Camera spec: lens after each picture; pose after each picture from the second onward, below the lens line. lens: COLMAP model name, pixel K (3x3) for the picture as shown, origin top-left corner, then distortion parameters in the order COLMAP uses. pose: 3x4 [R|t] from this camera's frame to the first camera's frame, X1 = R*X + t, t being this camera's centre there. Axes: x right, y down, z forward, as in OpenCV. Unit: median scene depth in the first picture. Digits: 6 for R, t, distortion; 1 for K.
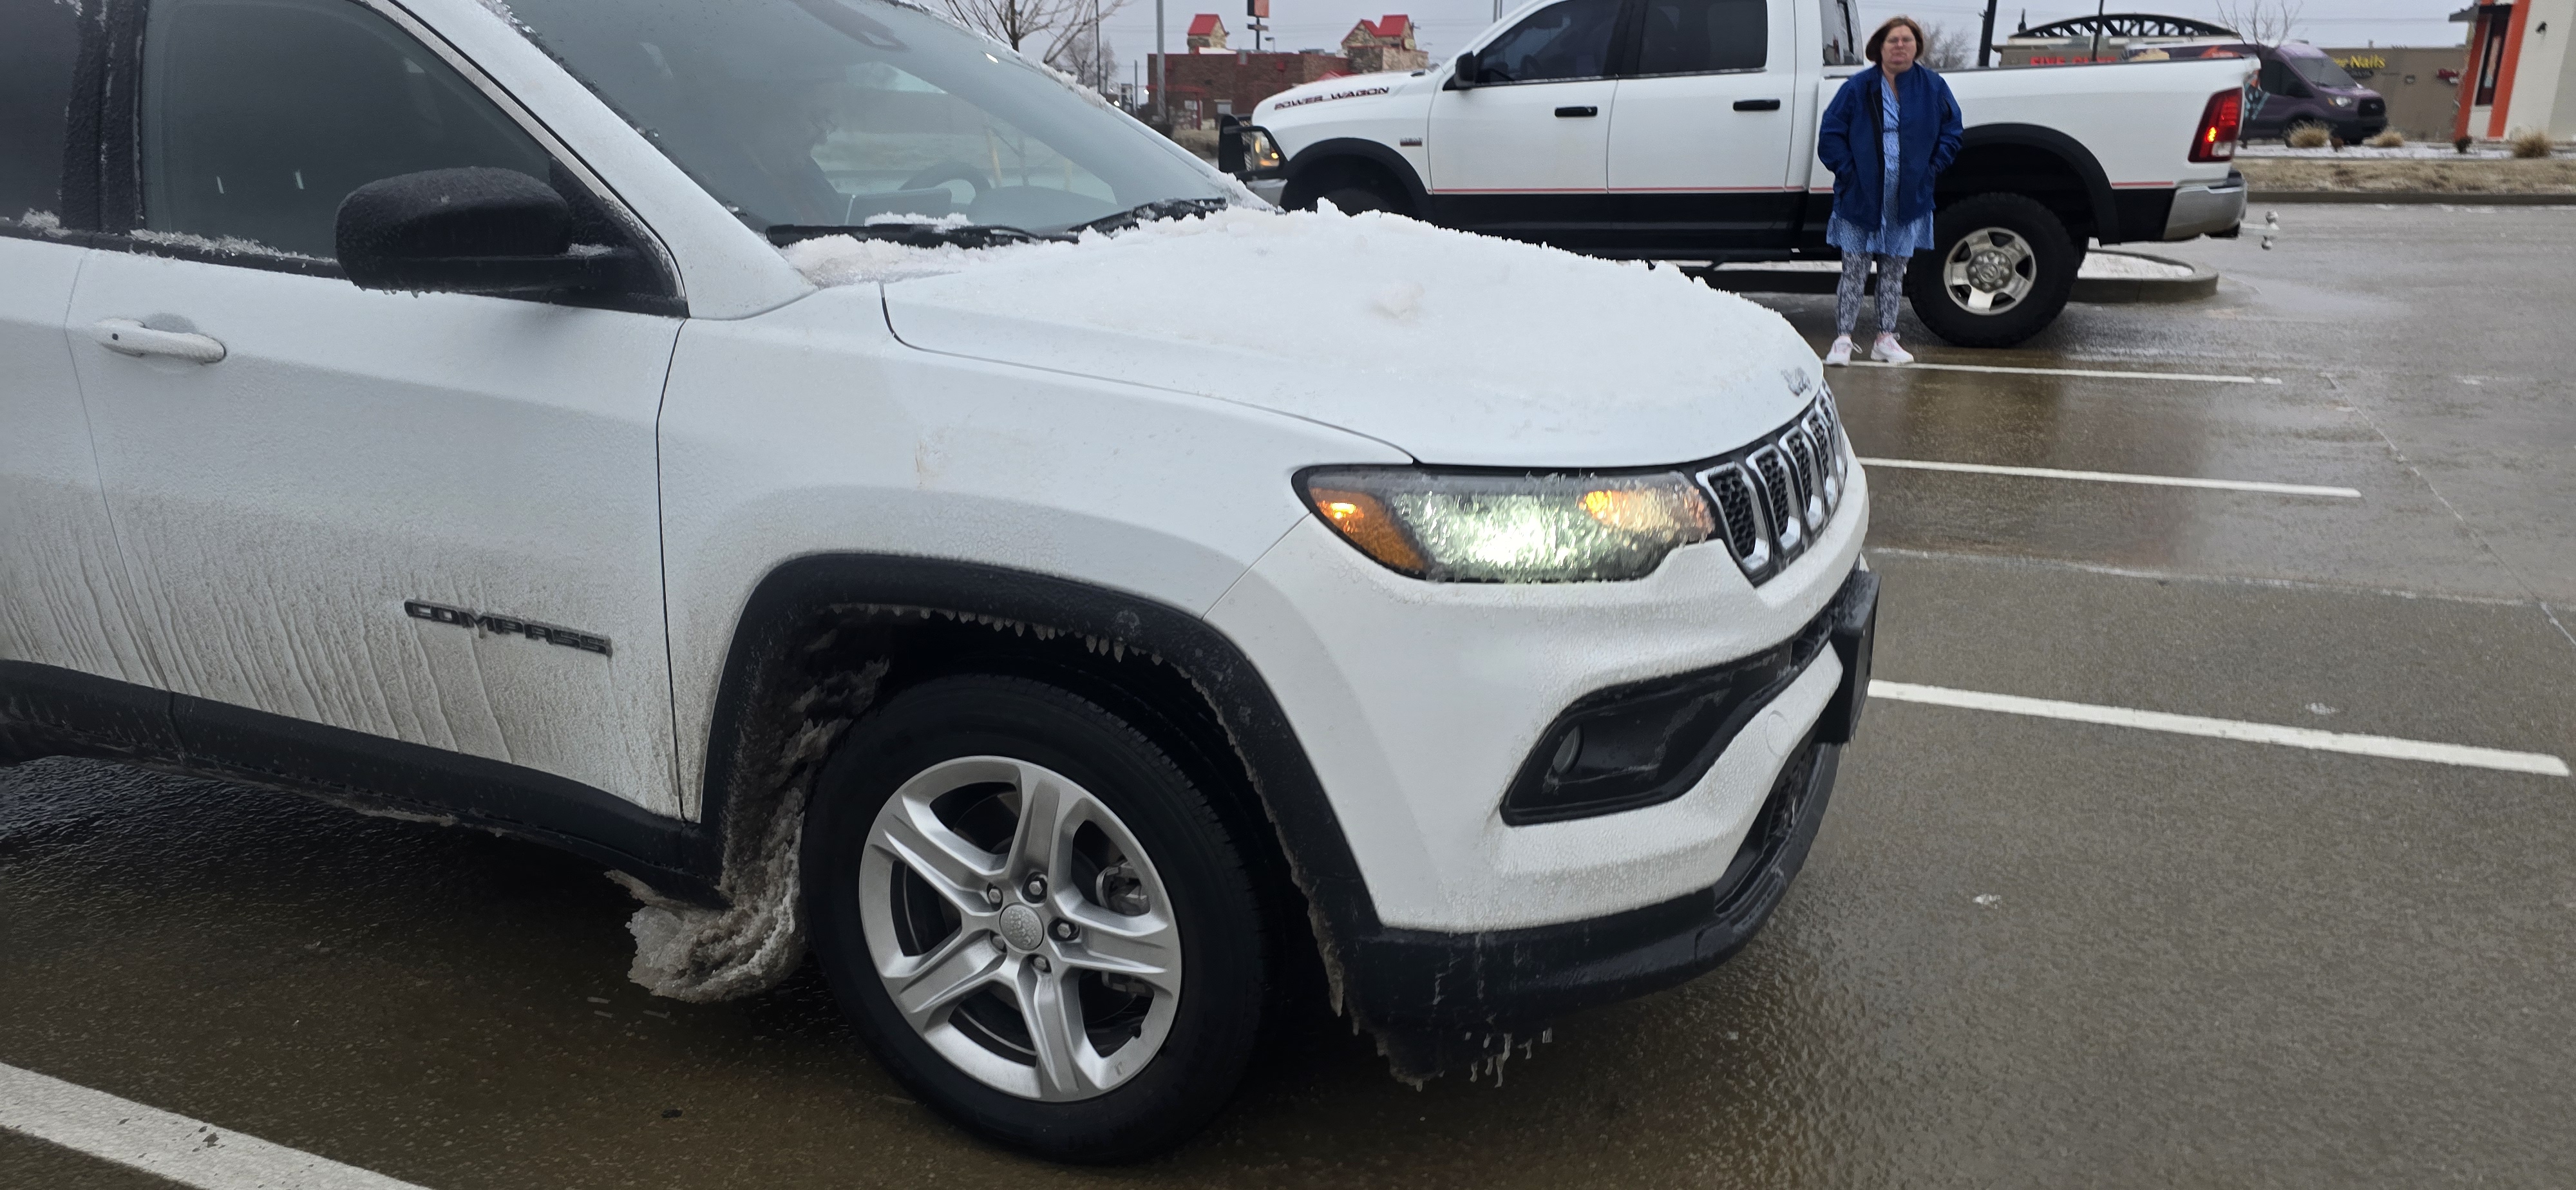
lens RADIAL K [[1712.4, 0, 1289.5], [0, 1712.4, 603.6], [0, 0, 1]] dist [0.035833, -0.001258]
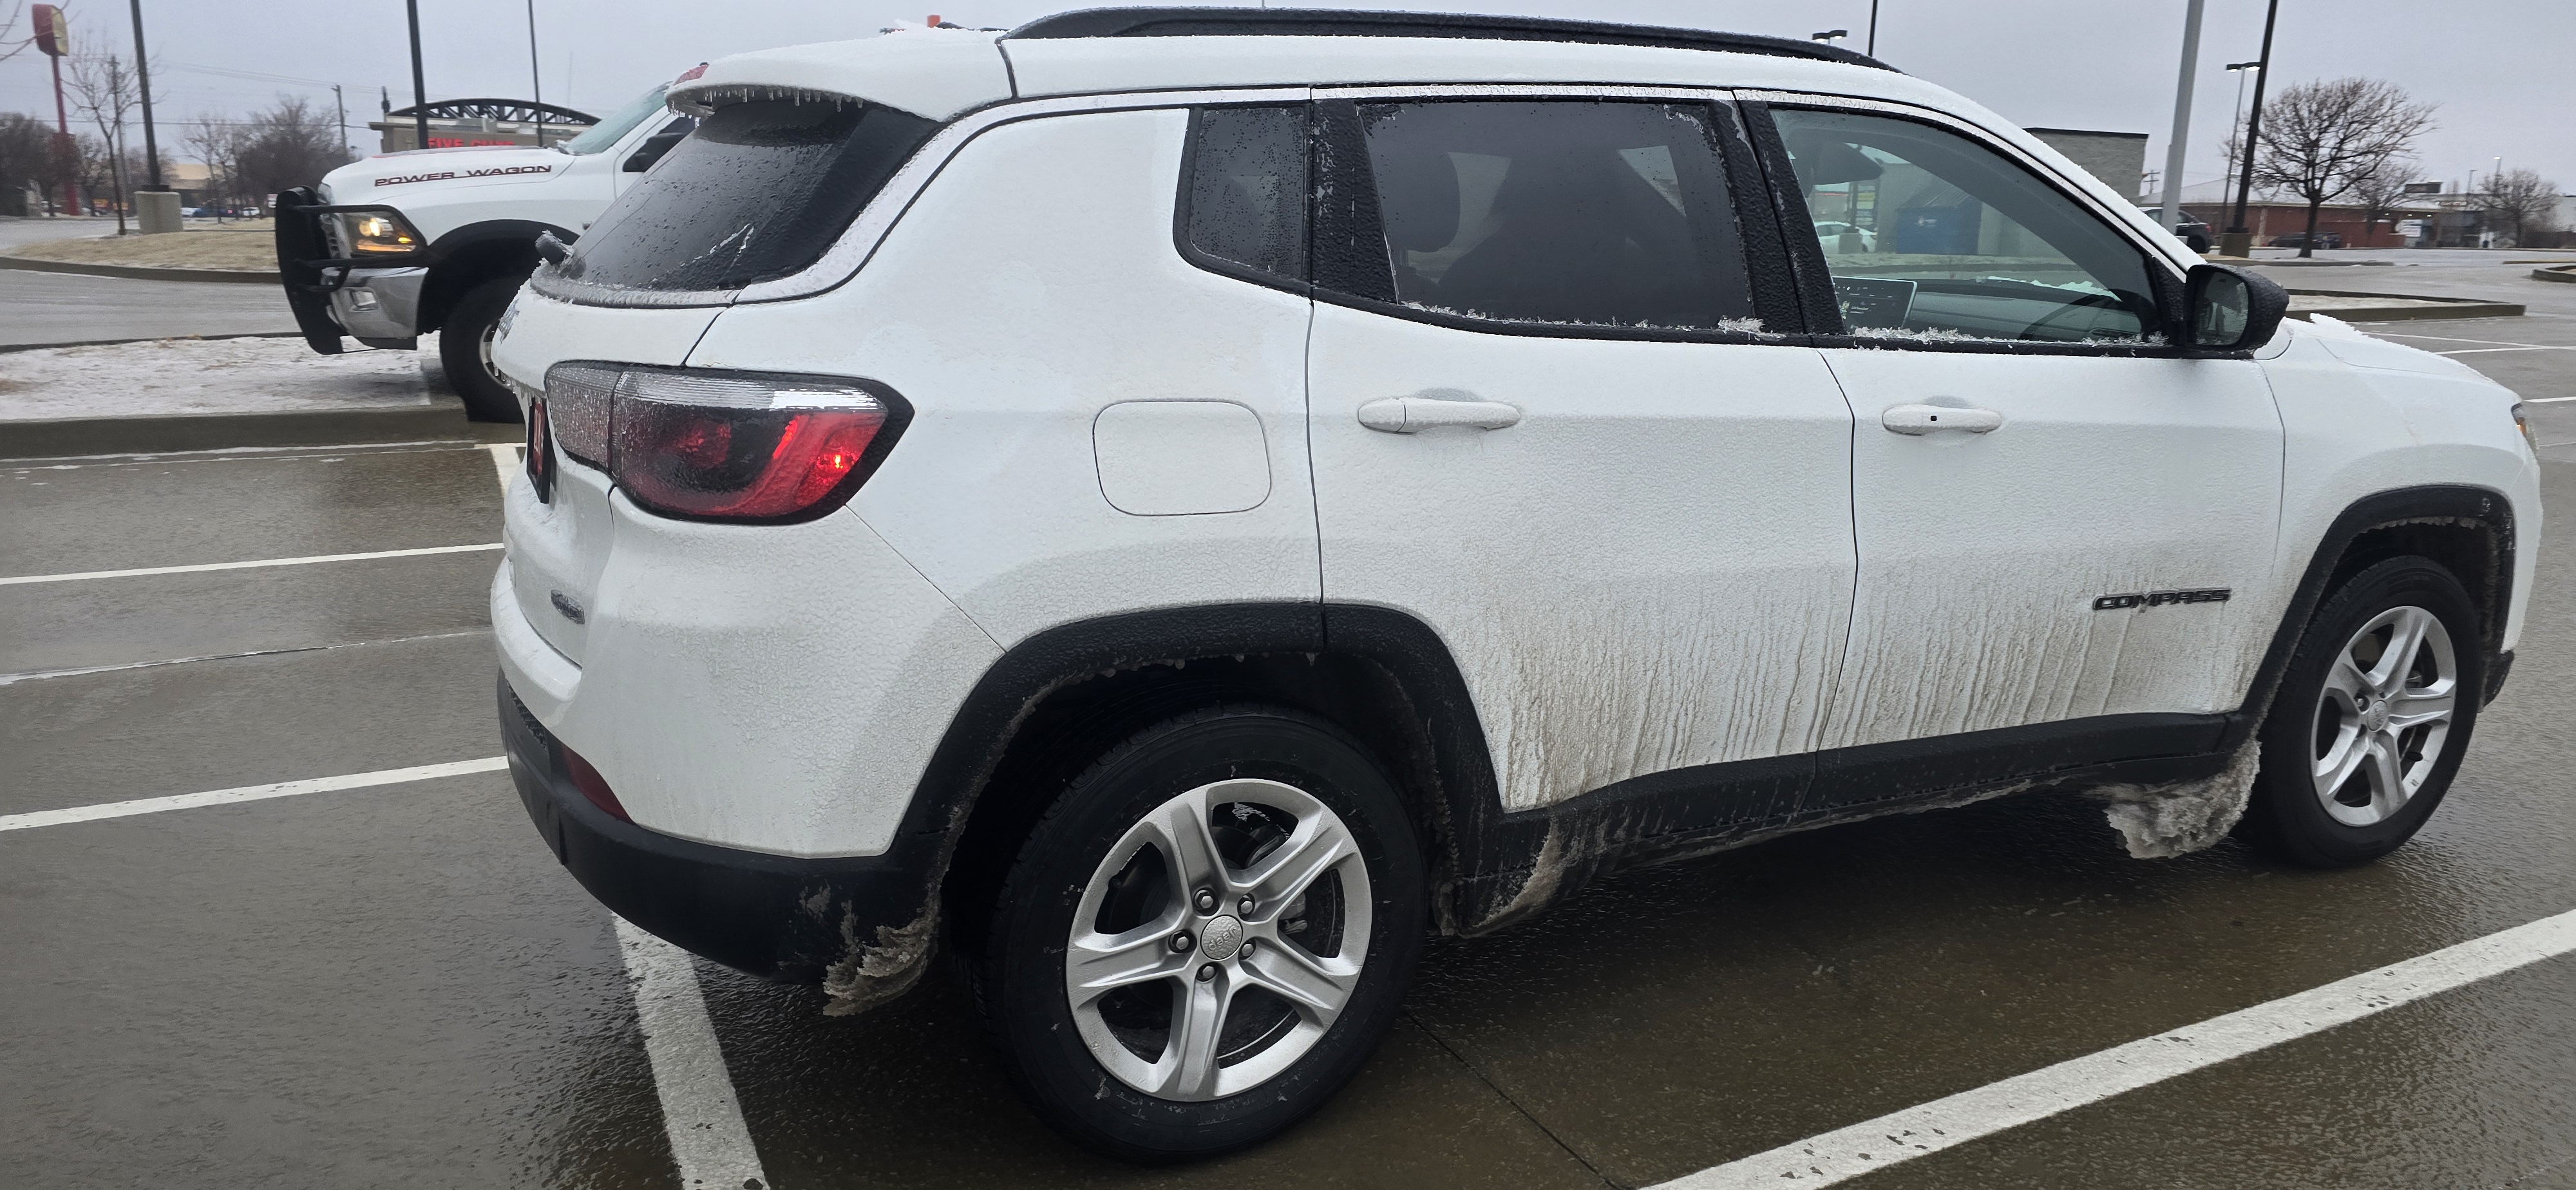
lens RADIAL K [[1712.4, 0, 1293.8], [0, 1712.4, 577.9], [0, 0, 1]] dist [0.035833, -0.001258]
pose [[0.652323, -0.150434, 0.742863, -1.771092], [0.192947, 0.980775, 0.029182, -0.161582], [-0.732971, 0.124297, 0.668808, 0.553816]]
